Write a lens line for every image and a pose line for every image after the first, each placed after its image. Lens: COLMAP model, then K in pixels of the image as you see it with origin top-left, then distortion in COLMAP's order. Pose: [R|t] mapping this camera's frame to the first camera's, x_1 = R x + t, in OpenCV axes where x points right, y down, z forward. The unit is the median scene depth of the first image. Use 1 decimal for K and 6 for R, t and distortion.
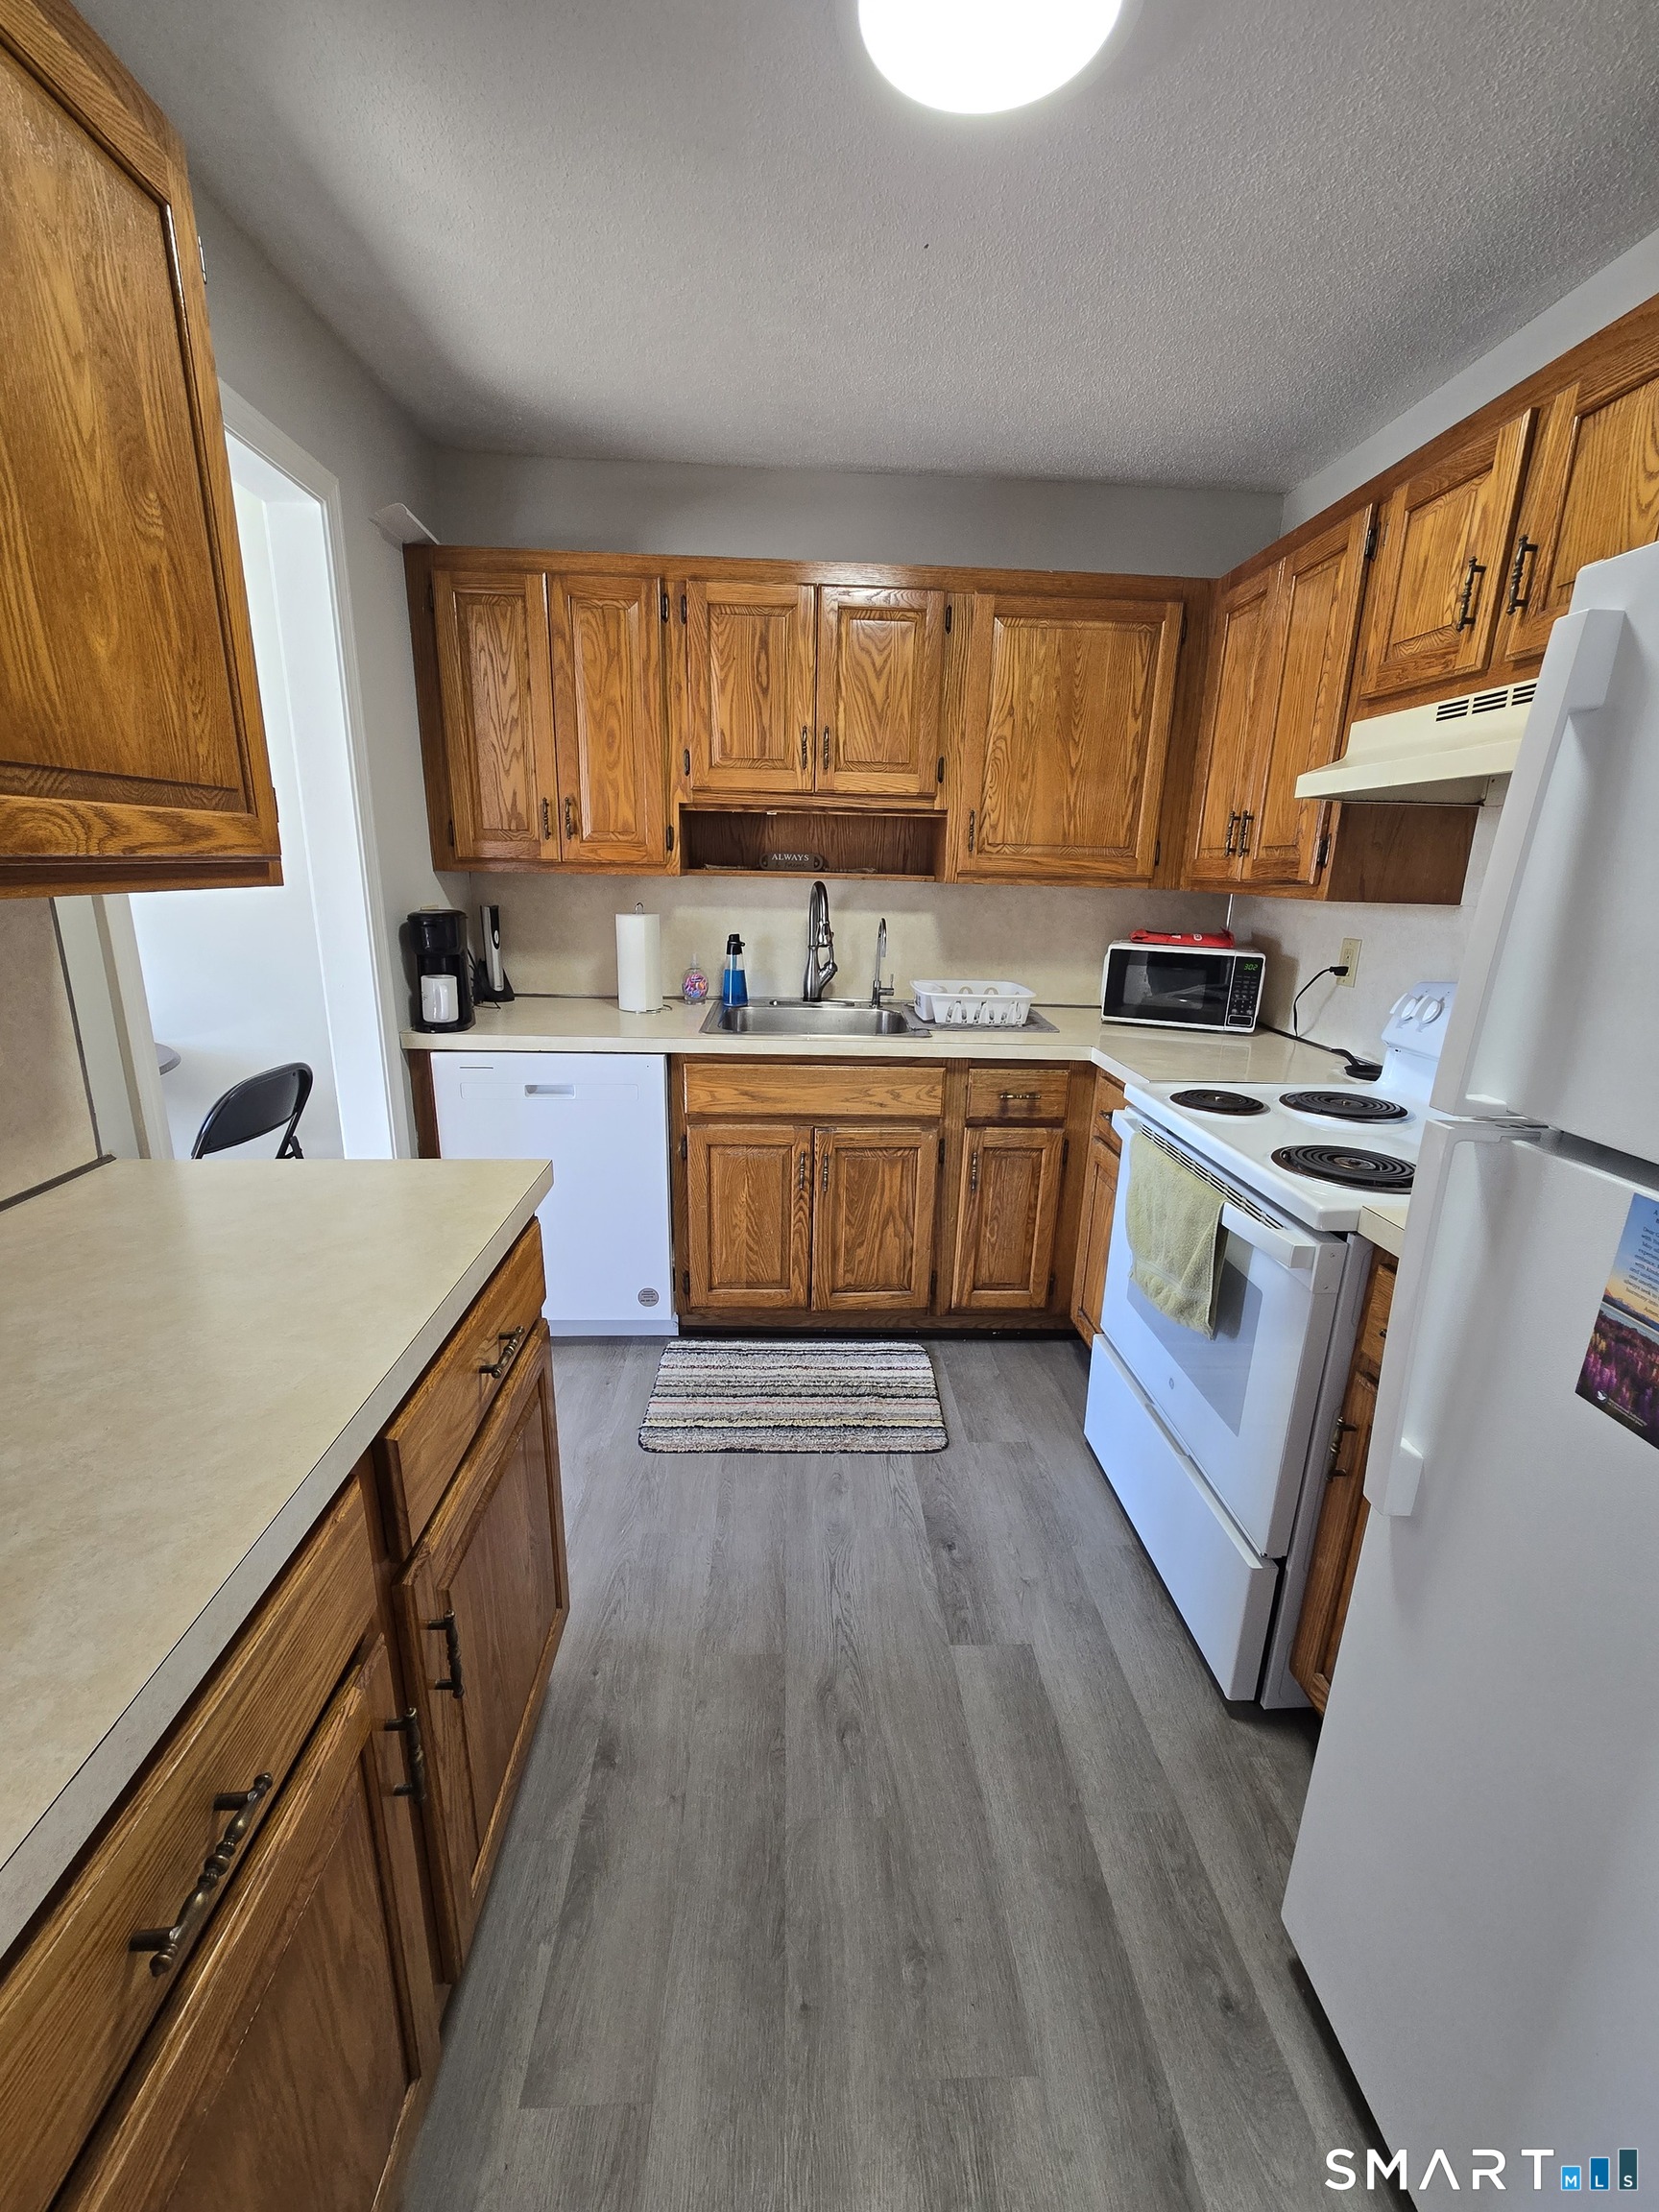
lens RADIAL K [[915.2, 0, 829.5], [0, 915.2, 1106.0], [0, 0, 1]] dist [0.010364, -0.000057]
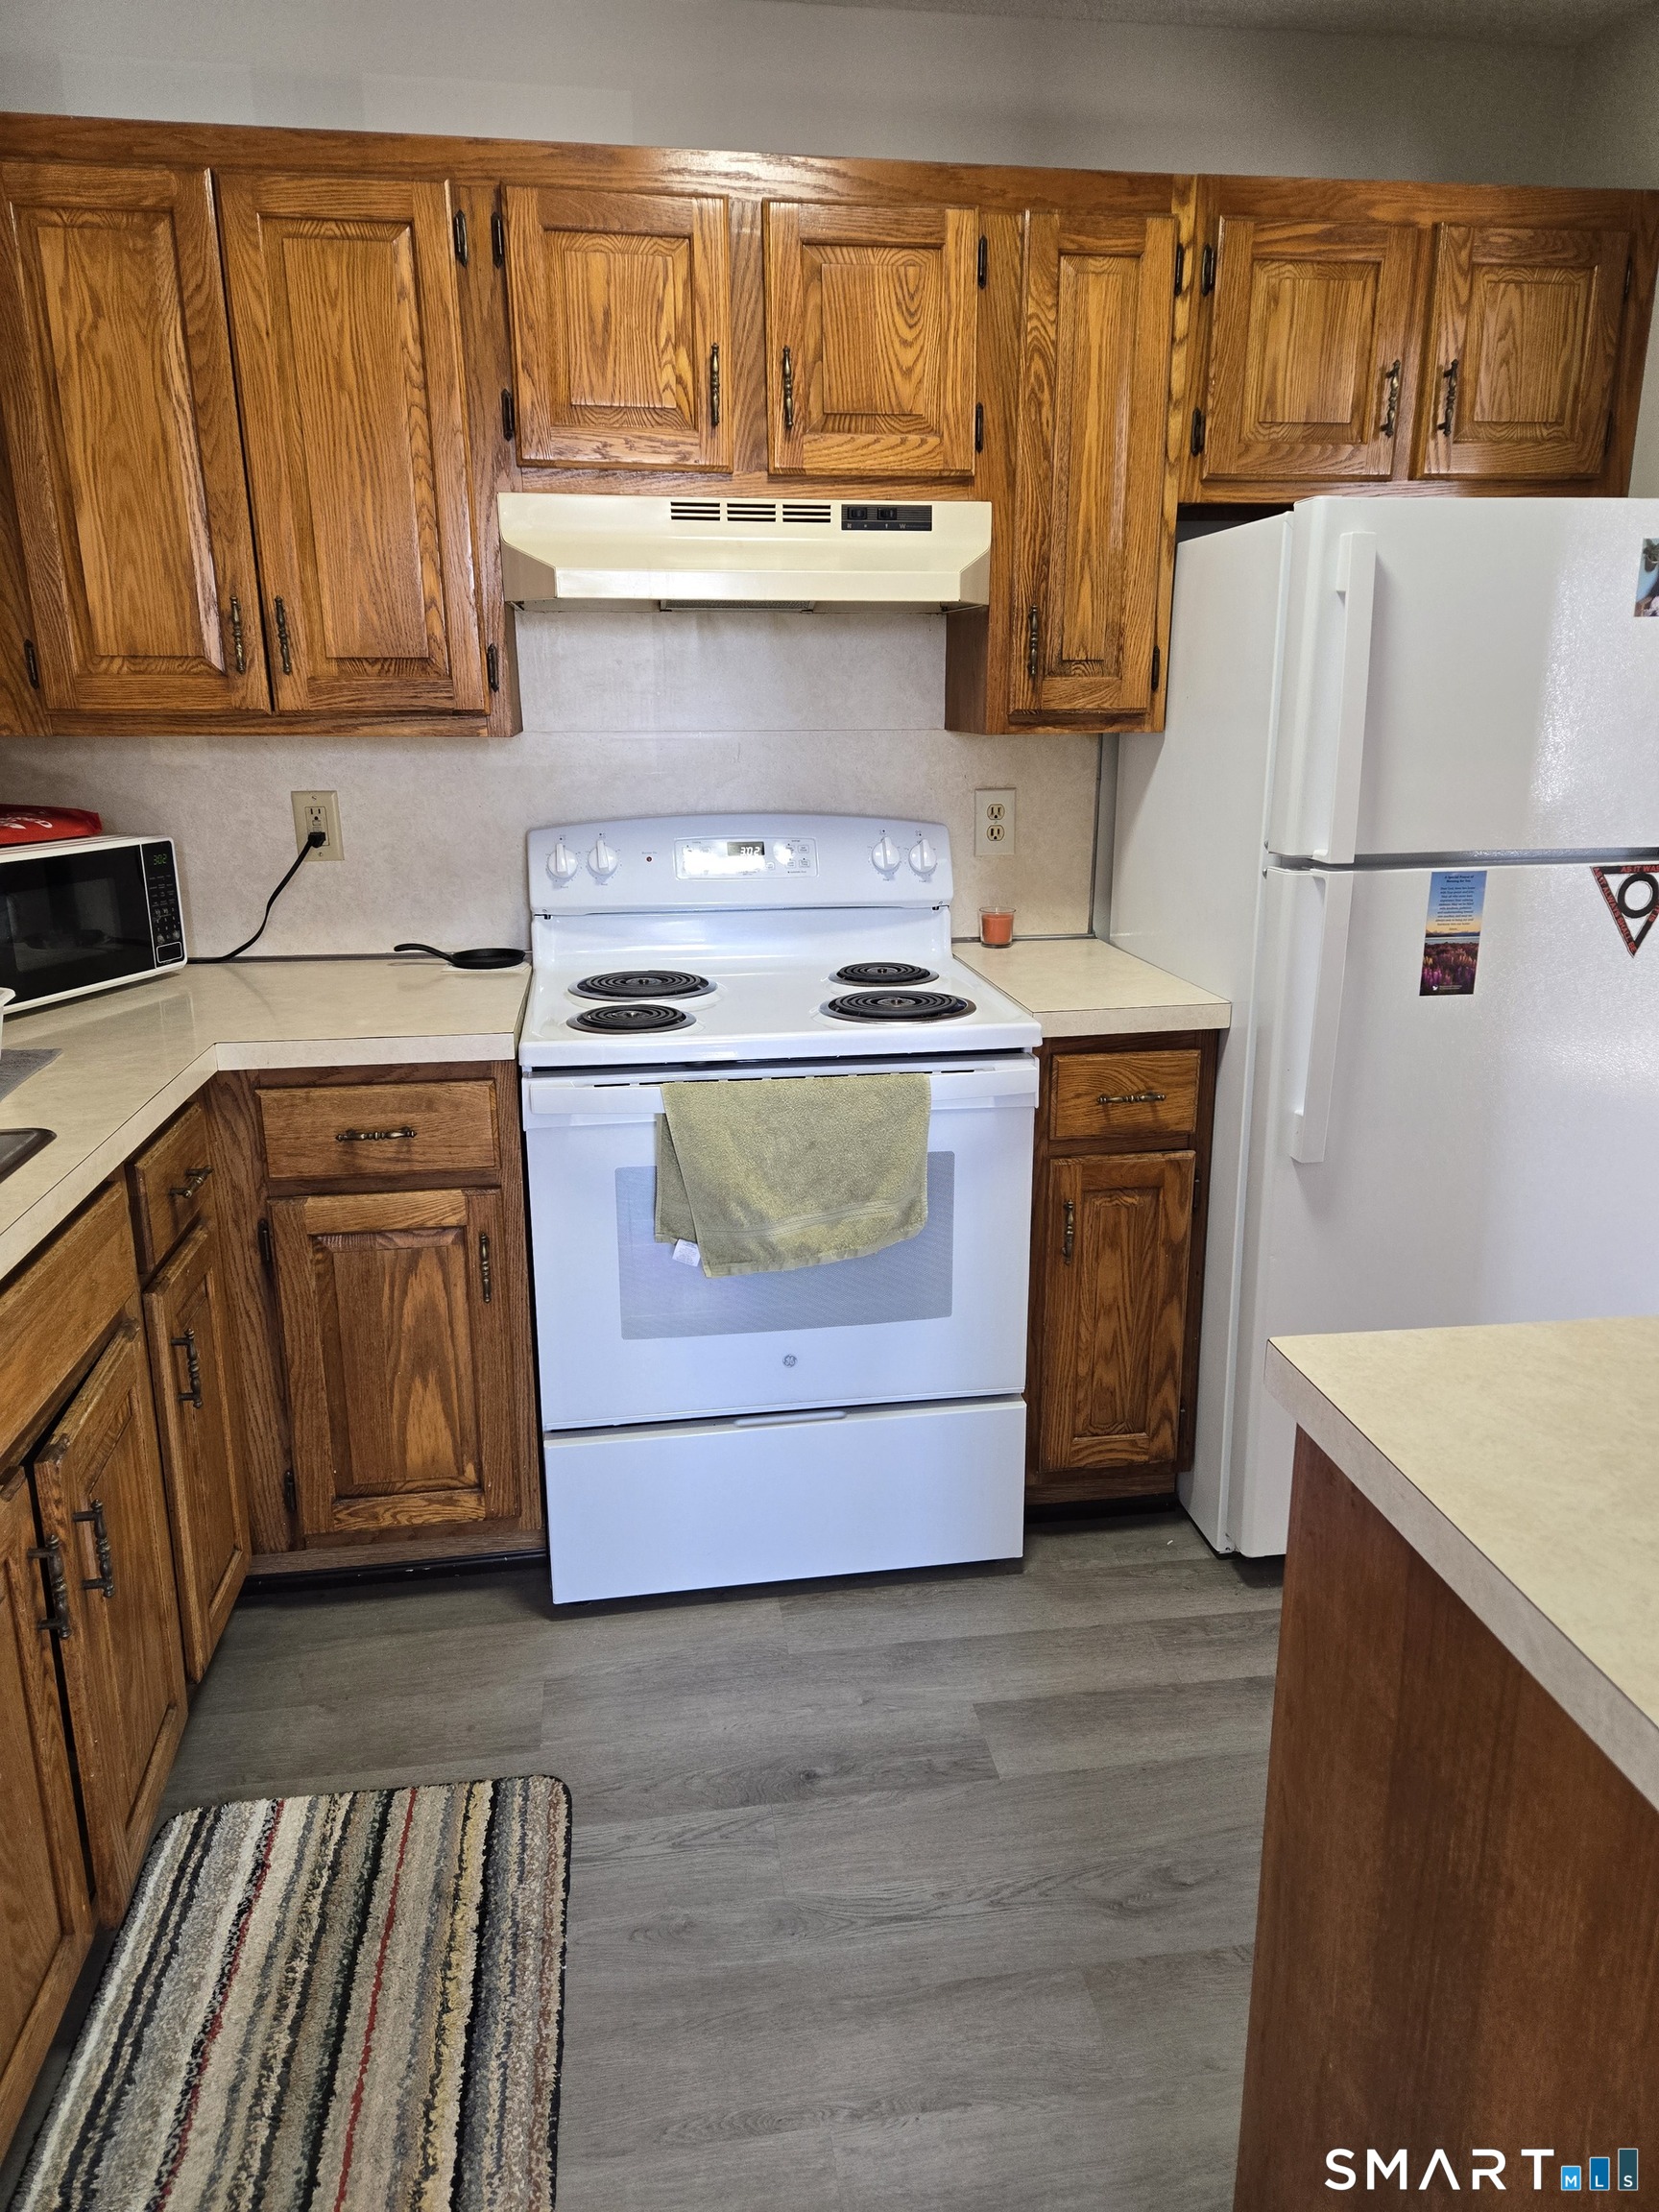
lens RADIAL K [[1499.5, 0, 829.5], [0, 1499.5, 1106.0], [0, 0, 1]] dist [0.032633, -0.000375]
pose [[-0.110221, -0.286223, 0.951802, -0.831374], [0.255863, 0.917190, 0.305444, -0.295611], [-0.960409, 0.277197, -0.027859, 1.011801]]
